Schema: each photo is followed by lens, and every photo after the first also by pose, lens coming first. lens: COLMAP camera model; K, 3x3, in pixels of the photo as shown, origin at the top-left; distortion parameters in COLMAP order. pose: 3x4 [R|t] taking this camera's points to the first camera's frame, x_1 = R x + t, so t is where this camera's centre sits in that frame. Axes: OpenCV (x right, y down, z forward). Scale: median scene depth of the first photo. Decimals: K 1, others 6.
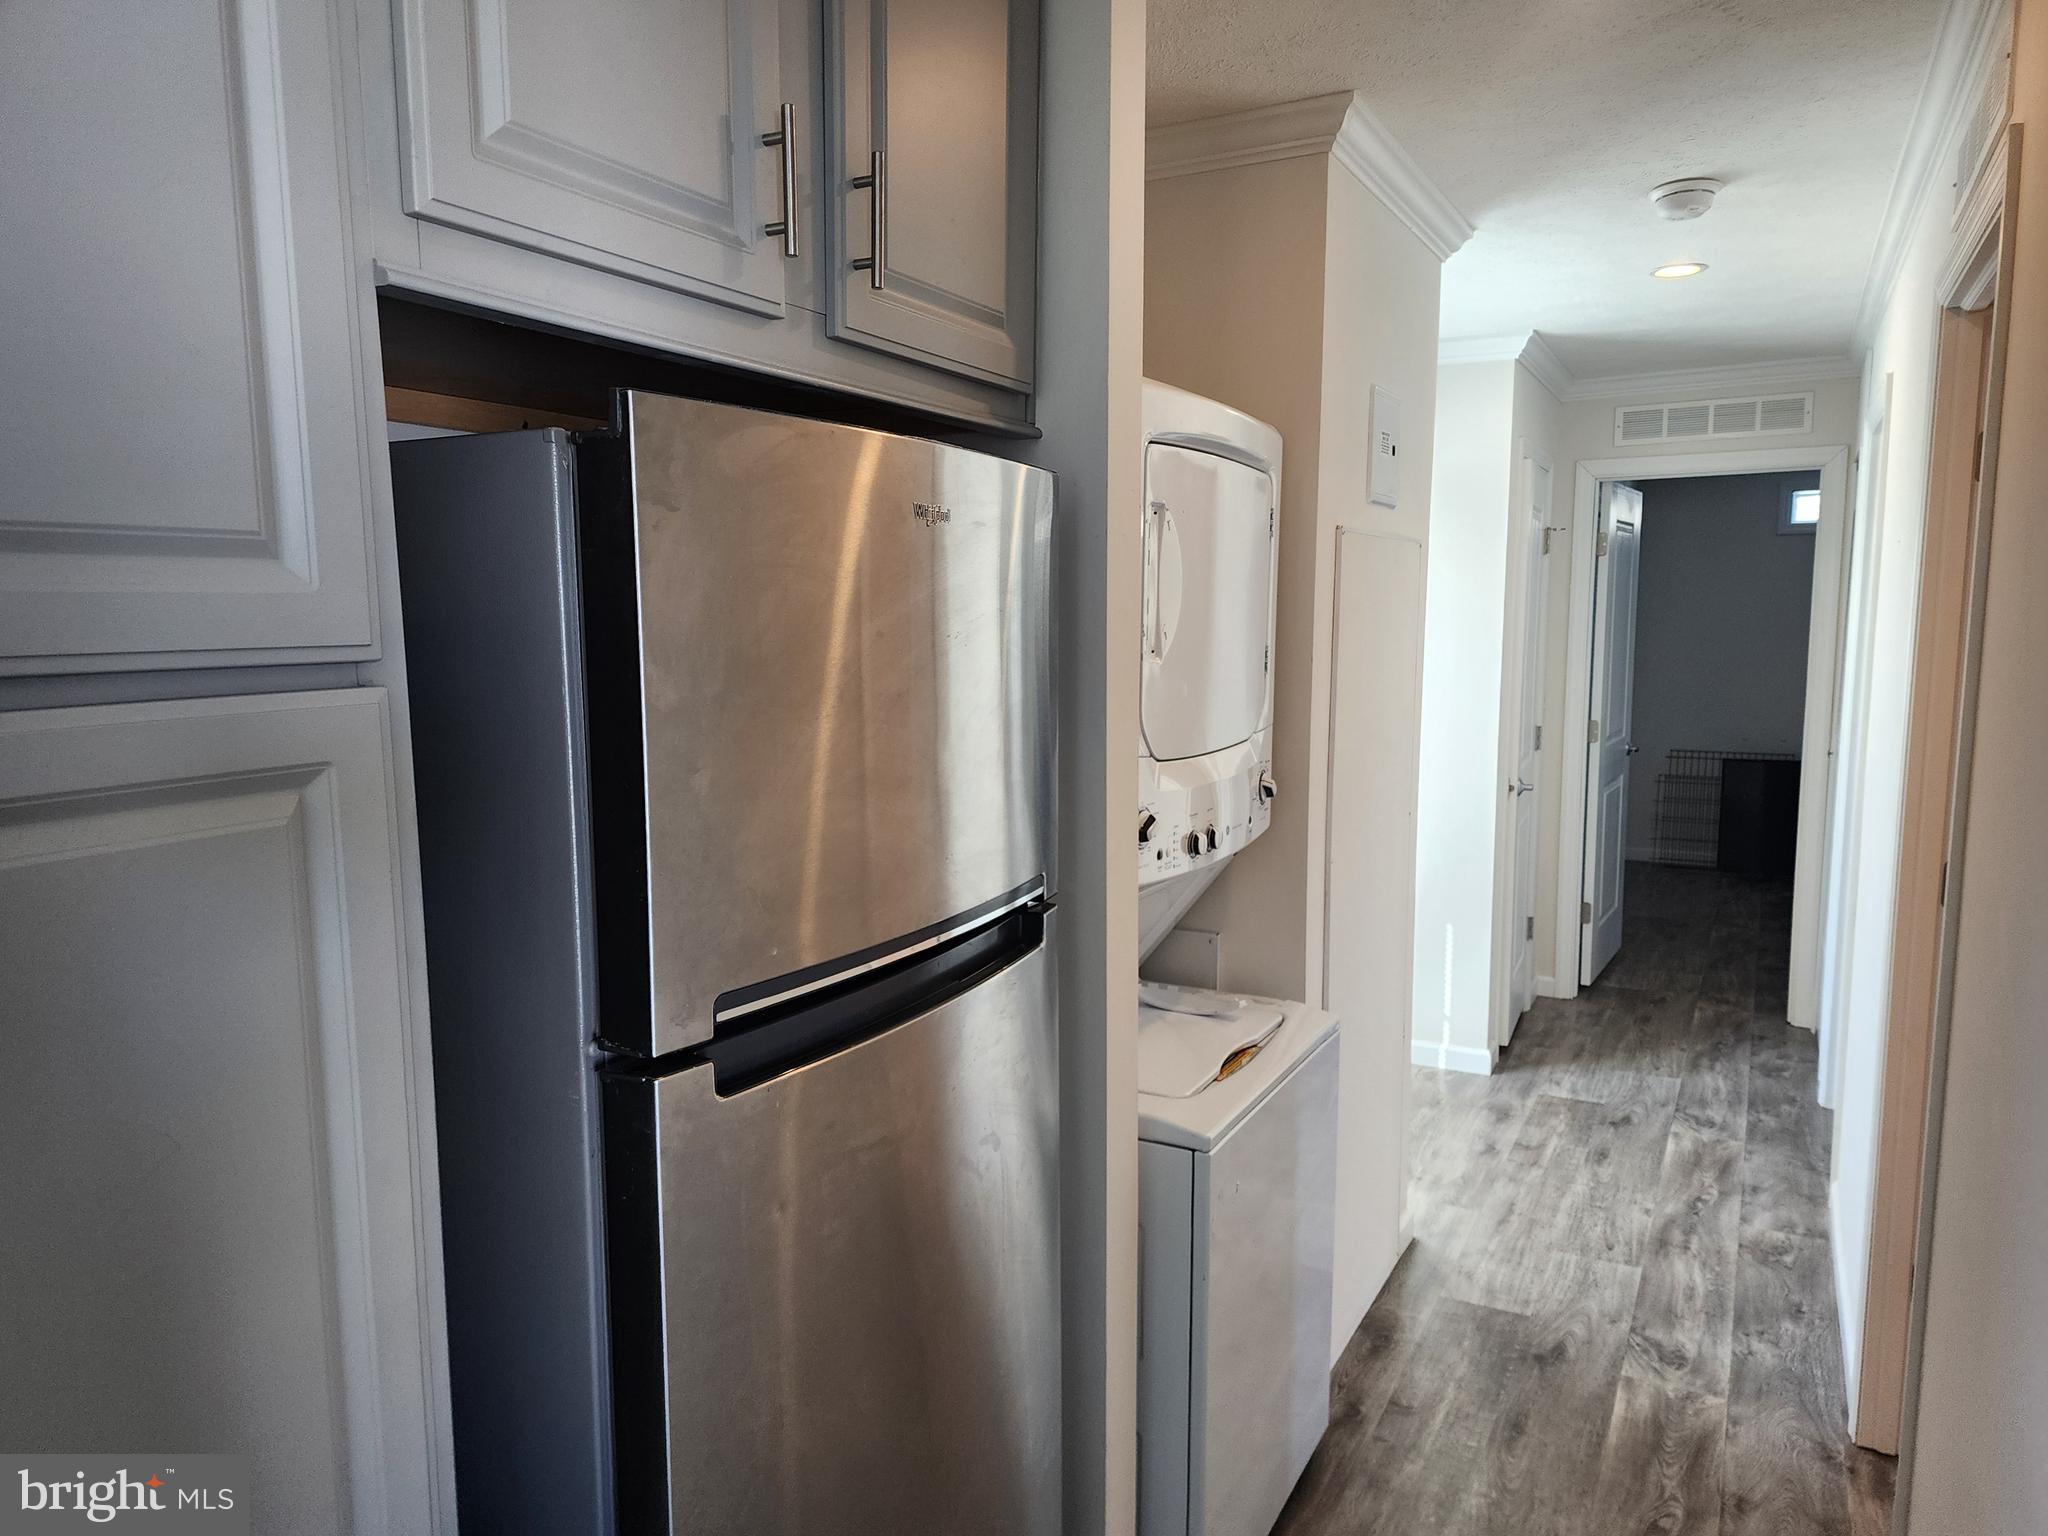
lens RADIAL K [[1394.8, 0, 1024.0], [0, 1394.8, 768.0], [0, 0, 1]] dist [0.087161, -0.000323]
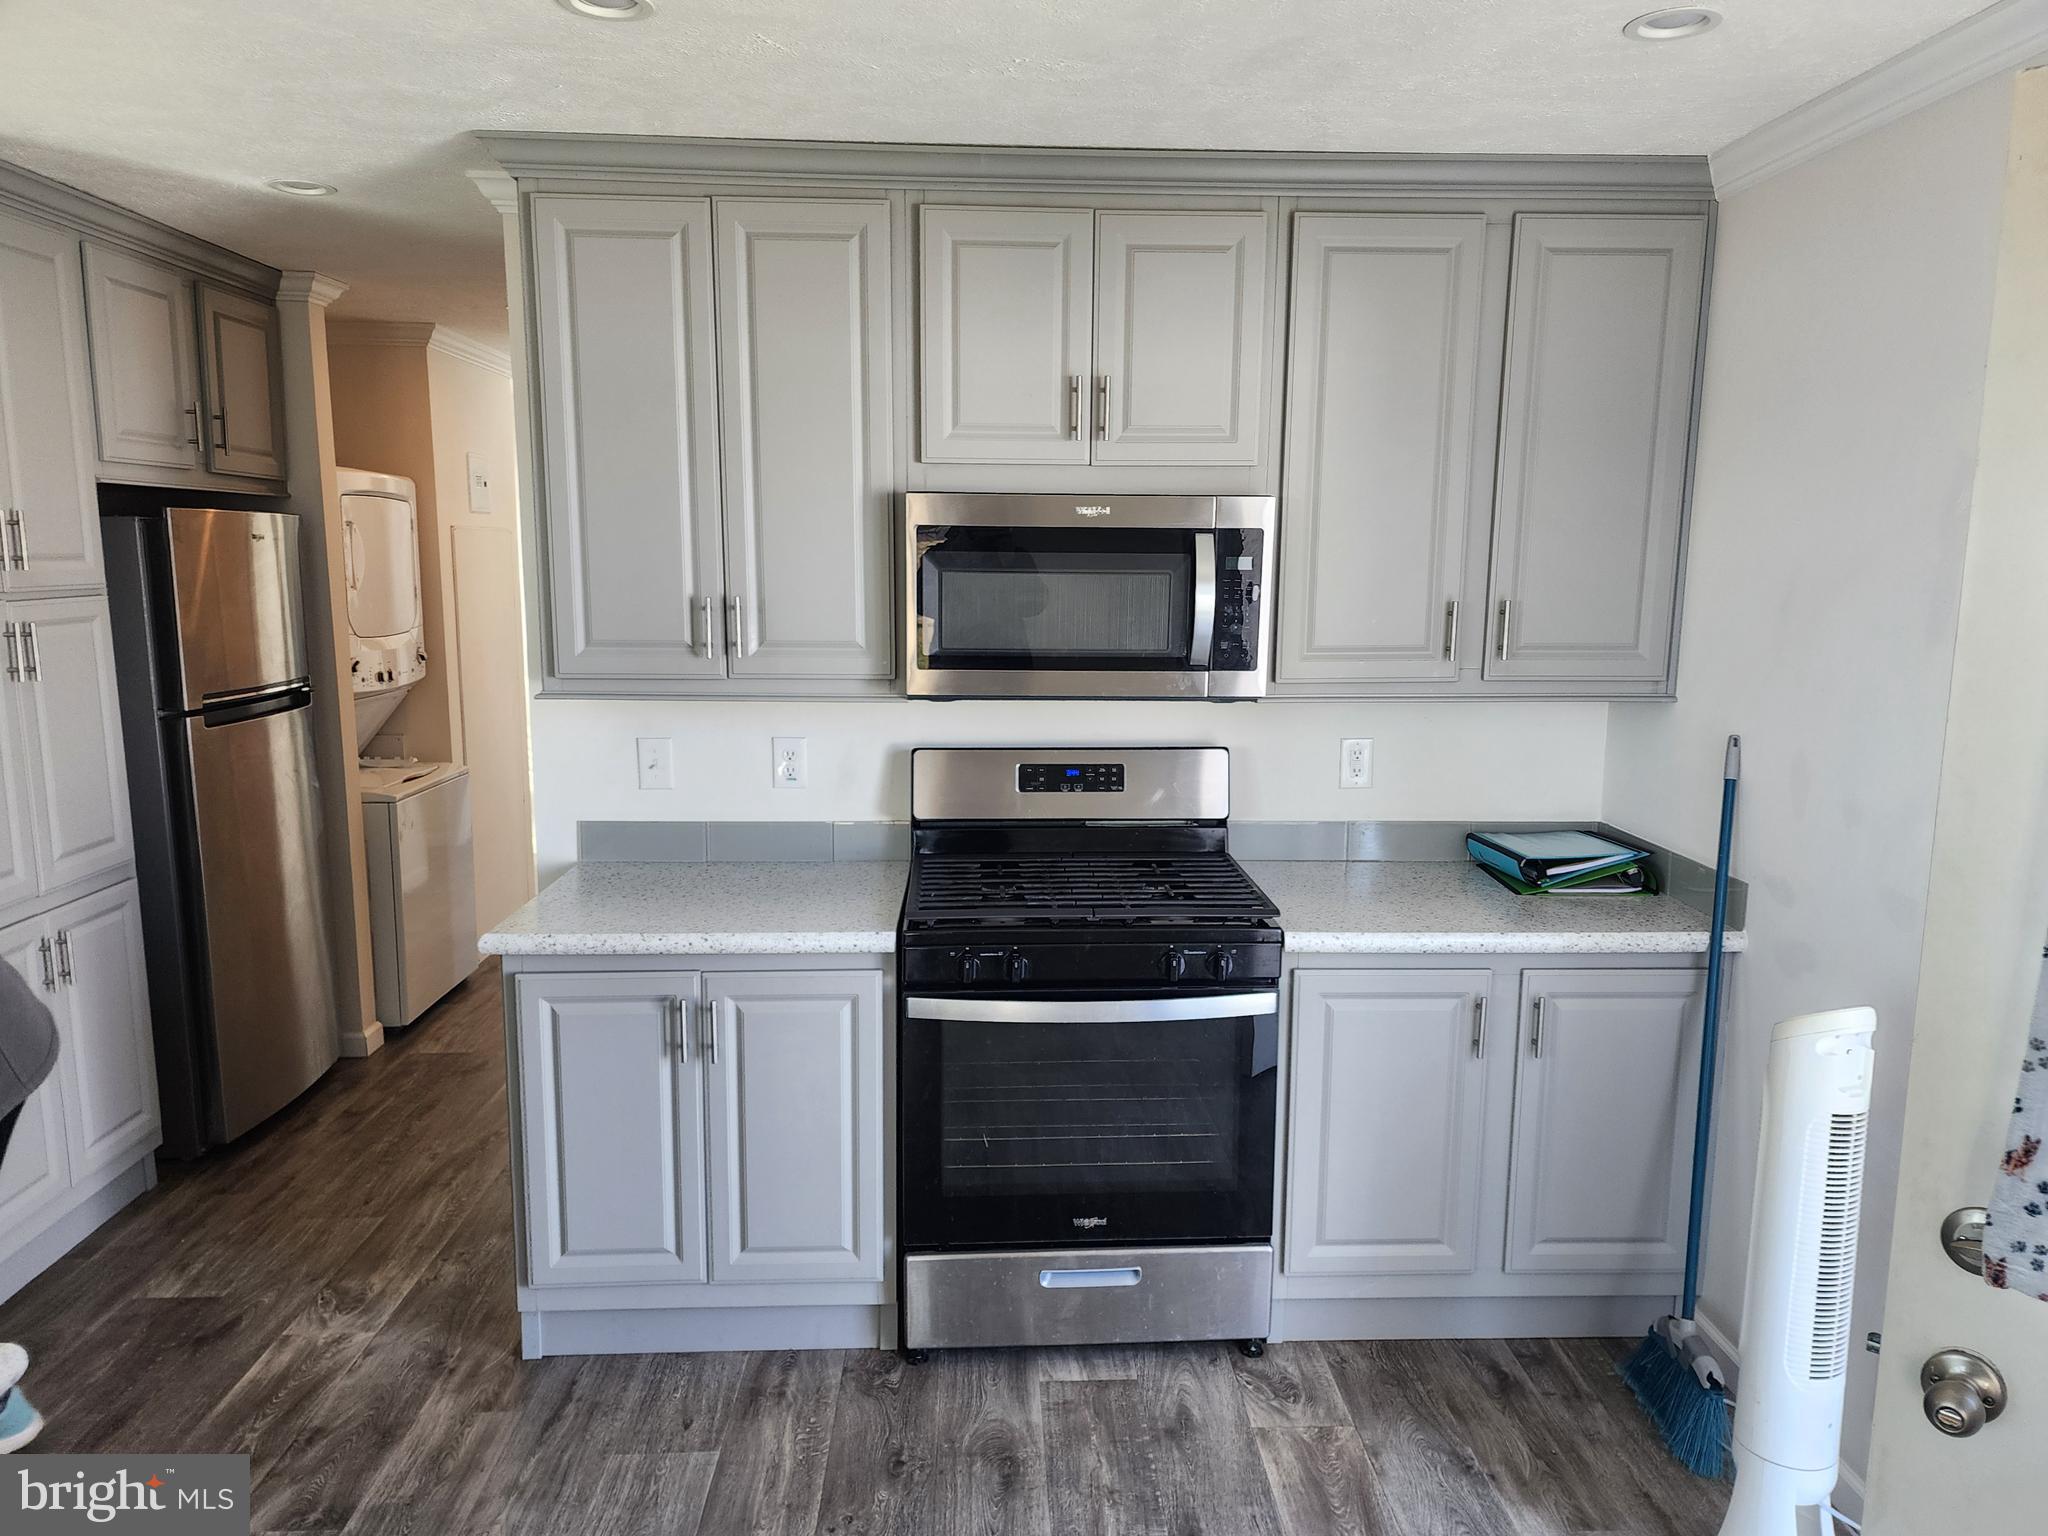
lens RADIAL K [[1394.8, 0, 1024.0], [0, 1394.8, 768.0], [0, 0, 1]] dist [0.087161, -0.000323]
pose [[0.862893, -0.067933, 0.500800, -0.145109], [0.047339, 0.997433, 0.053733, 0.138293], [-0.503164, -0.022658, 0.863894, -1.566127]]
